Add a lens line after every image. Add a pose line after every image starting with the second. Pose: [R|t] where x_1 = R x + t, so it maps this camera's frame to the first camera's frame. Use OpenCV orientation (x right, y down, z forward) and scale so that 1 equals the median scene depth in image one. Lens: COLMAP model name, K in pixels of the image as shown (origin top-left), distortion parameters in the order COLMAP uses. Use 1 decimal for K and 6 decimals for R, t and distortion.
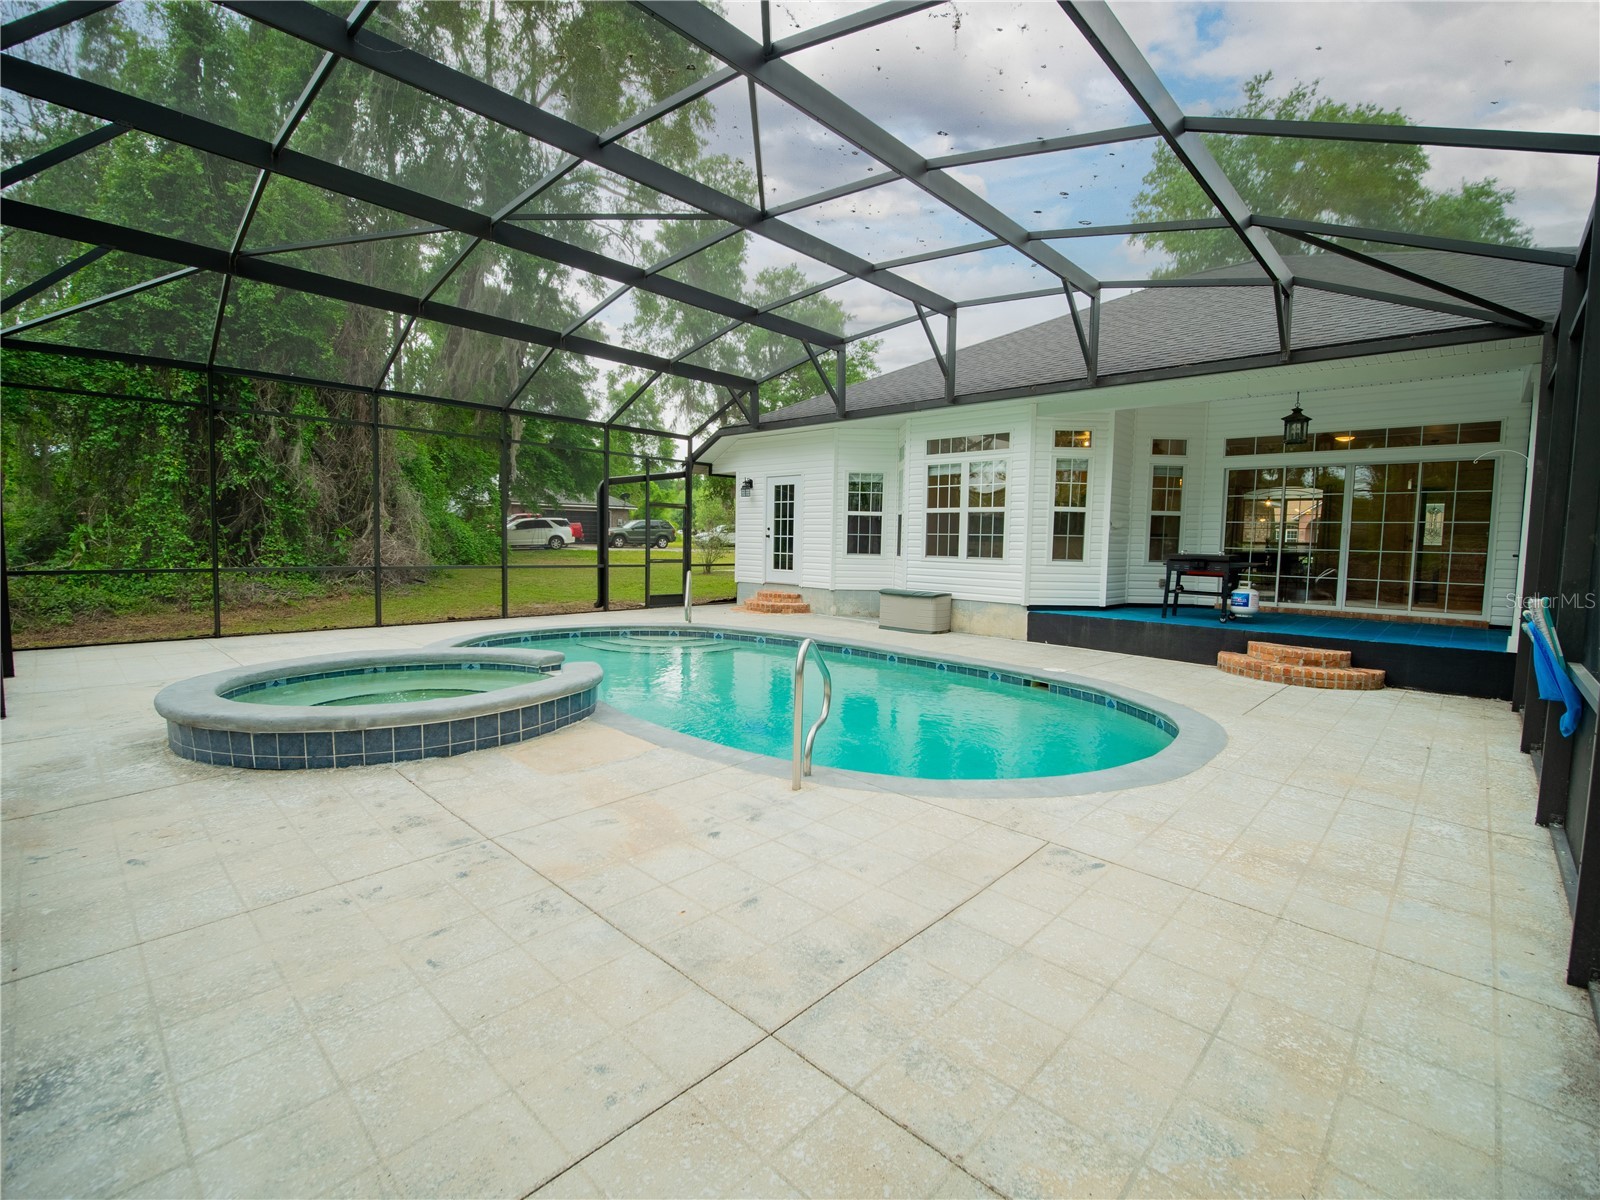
lens RADIAL K [[727.2, 0, 795.6], [0, 727.2, 590.8], [0, 0, 1]] dist [-0.019256, -0.000358]
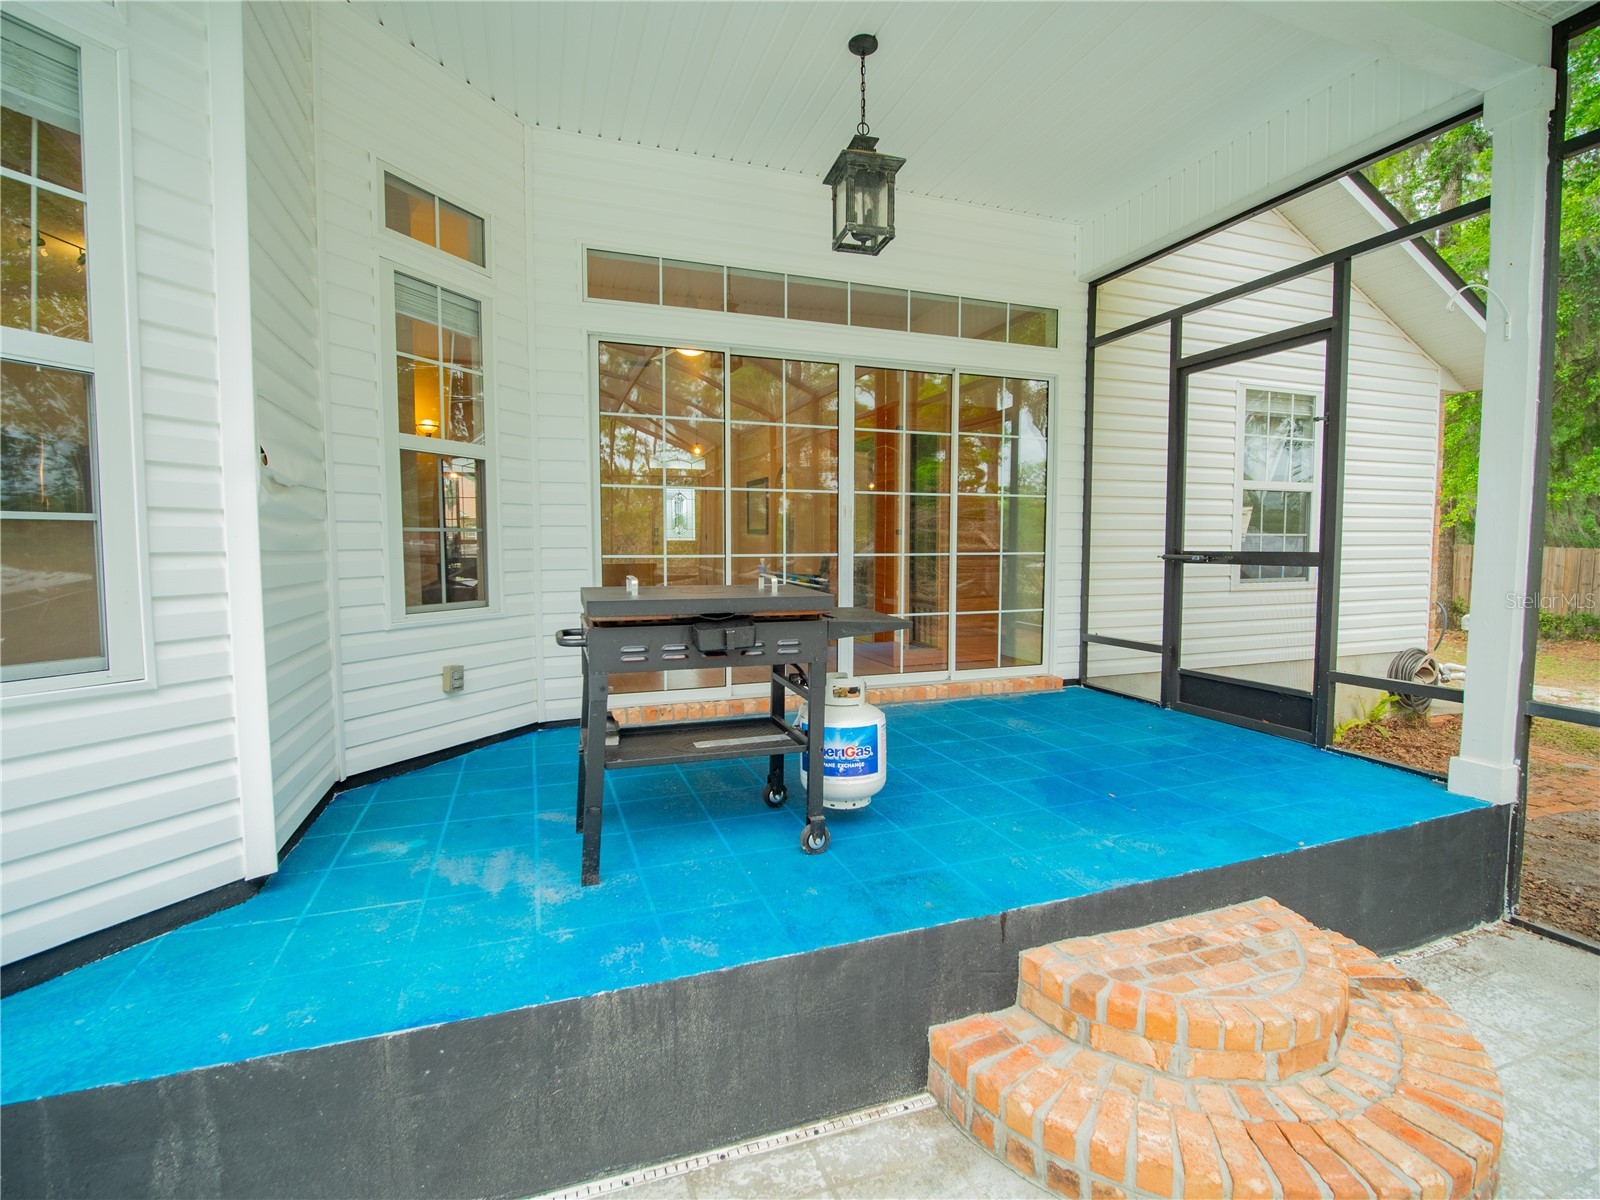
lens RADIAL K [[727.2, 0, 795.6], [0, 727.2, 590.8], [0, 0, 1]] dist [-0.019256, -0.000358]
pose [[0.447102, -0.086046, 0.890335, 0.419802], [0.079274, 0.995257, 0.056377, -0.072597], [-0.890963, 0.045374, 0.451803, 1.017984]]
